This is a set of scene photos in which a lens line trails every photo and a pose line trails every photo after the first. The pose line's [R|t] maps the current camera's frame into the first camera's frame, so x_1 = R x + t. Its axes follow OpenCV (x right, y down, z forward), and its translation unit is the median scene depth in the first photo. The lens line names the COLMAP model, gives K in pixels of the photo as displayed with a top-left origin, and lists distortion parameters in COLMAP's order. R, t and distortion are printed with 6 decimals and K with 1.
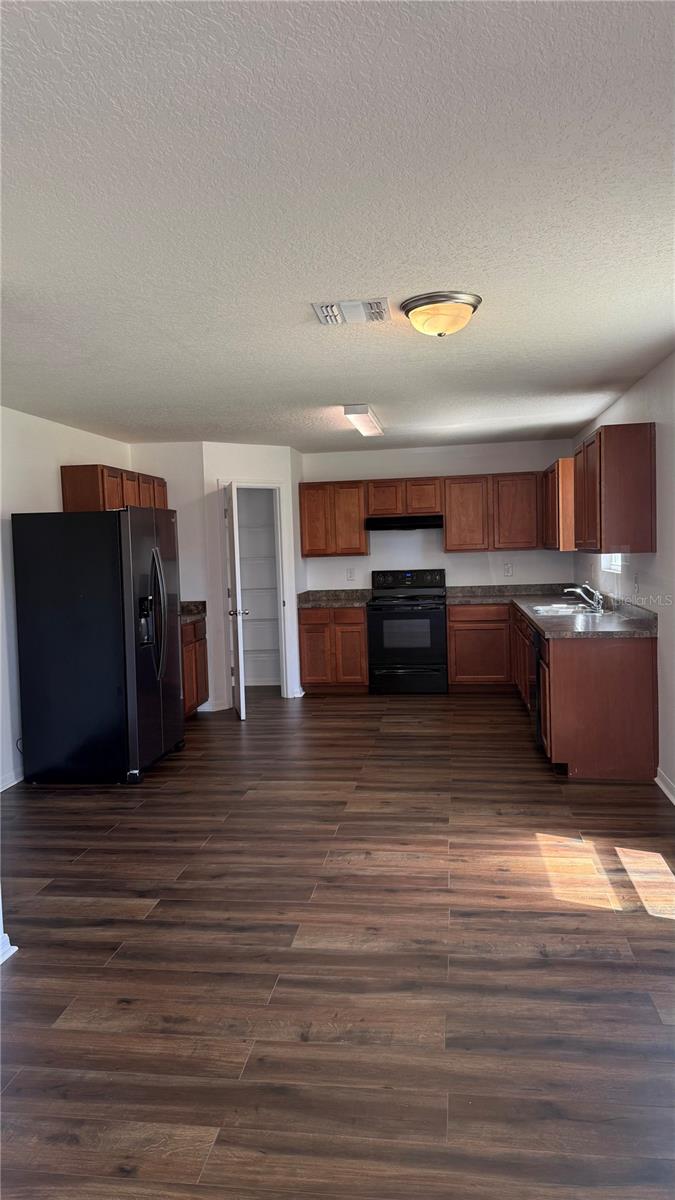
lens RADIAL K [[836.5, 0, 335.9], [0, 836.5, 603.0], [0, 0, 1]] dist [0.145602, -0.209515]
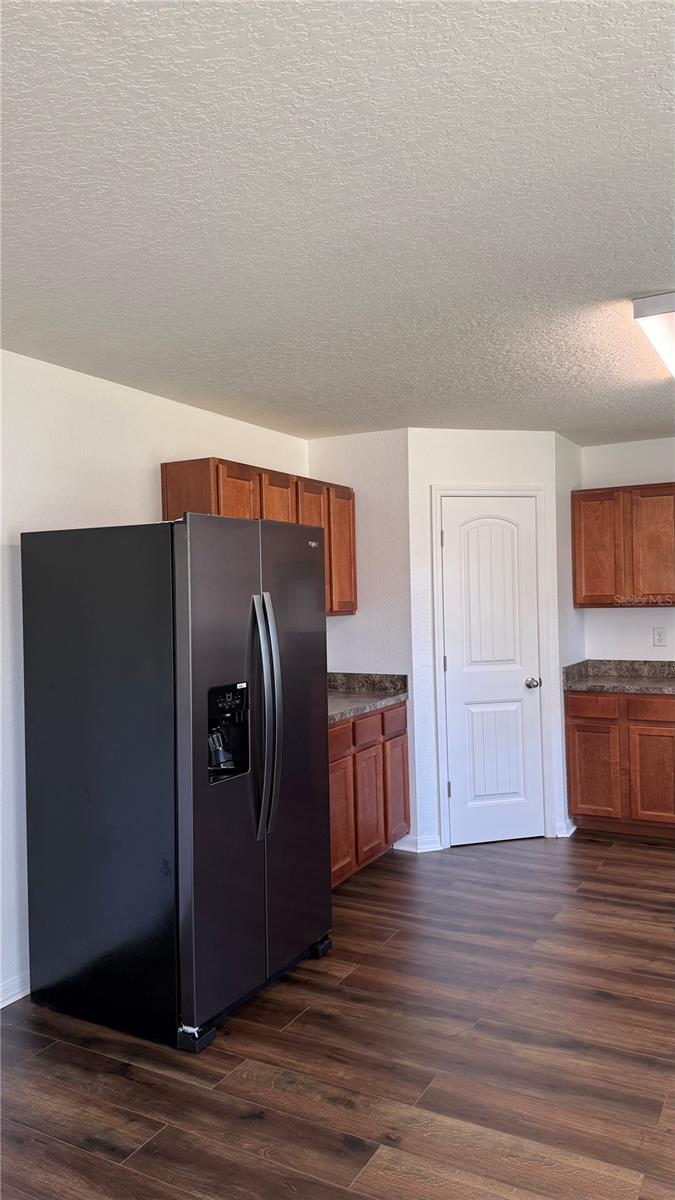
lens RADIAL K [[897.0, 0, 300.5], [0, 897.0, 594.4], [0, 0, 1]] dist [0.060418, -0.059301]
pose [[0.930451, 0.011606, -0.366232, 0.025481], [-0.033270, 0.998046, -0.052897, -0.035461], [0.364902, 0.061402, 0.929019, 0.475928]]
